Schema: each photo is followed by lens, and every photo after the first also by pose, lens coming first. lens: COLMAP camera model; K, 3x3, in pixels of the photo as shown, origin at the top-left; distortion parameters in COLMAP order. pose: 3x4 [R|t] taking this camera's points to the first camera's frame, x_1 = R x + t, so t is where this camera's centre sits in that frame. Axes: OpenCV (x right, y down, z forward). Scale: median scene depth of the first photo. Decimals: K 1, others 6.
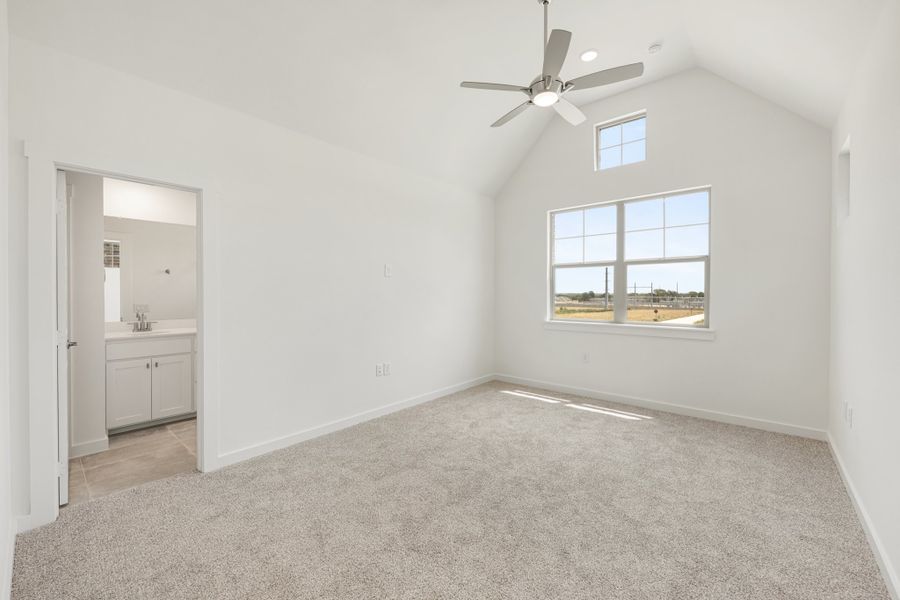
lens RADIAL K [[362.0, 0, 447.3], [0, 362.0, 295.3], [0, 0, 1]] dist [-0.001224, 0.000956]
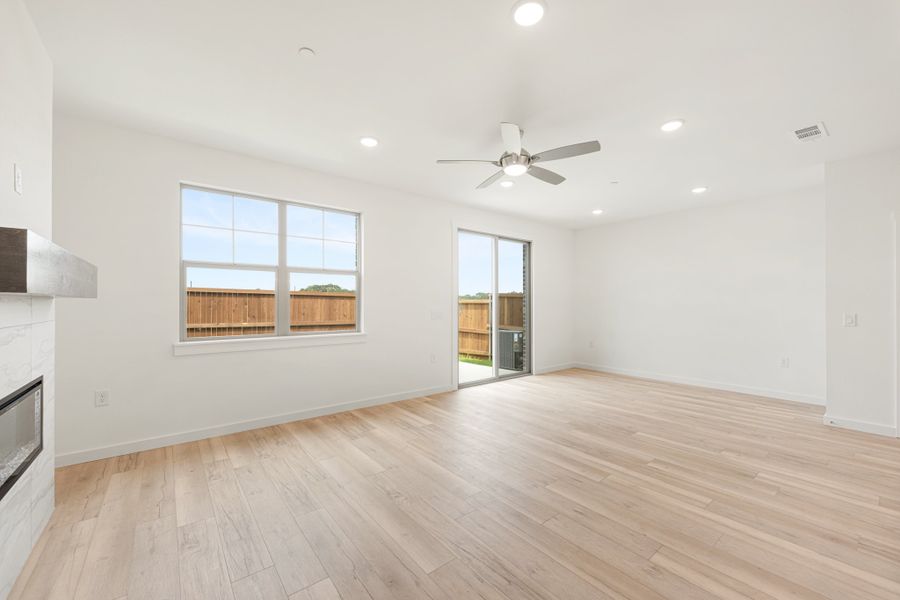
lens RADIAL K [[362.0, 0, 451.0], [0, 362.0, 297.8], [0, 0, 1]] dist [-0.001224, 0.000956]
pose [[0.173382, 0.007980, 0.984822, -0.341830], [0.003153, 0.999958, -0.008658, -0.006346], [-0.984850, 0.004607, 0.173350, 0.422866]]
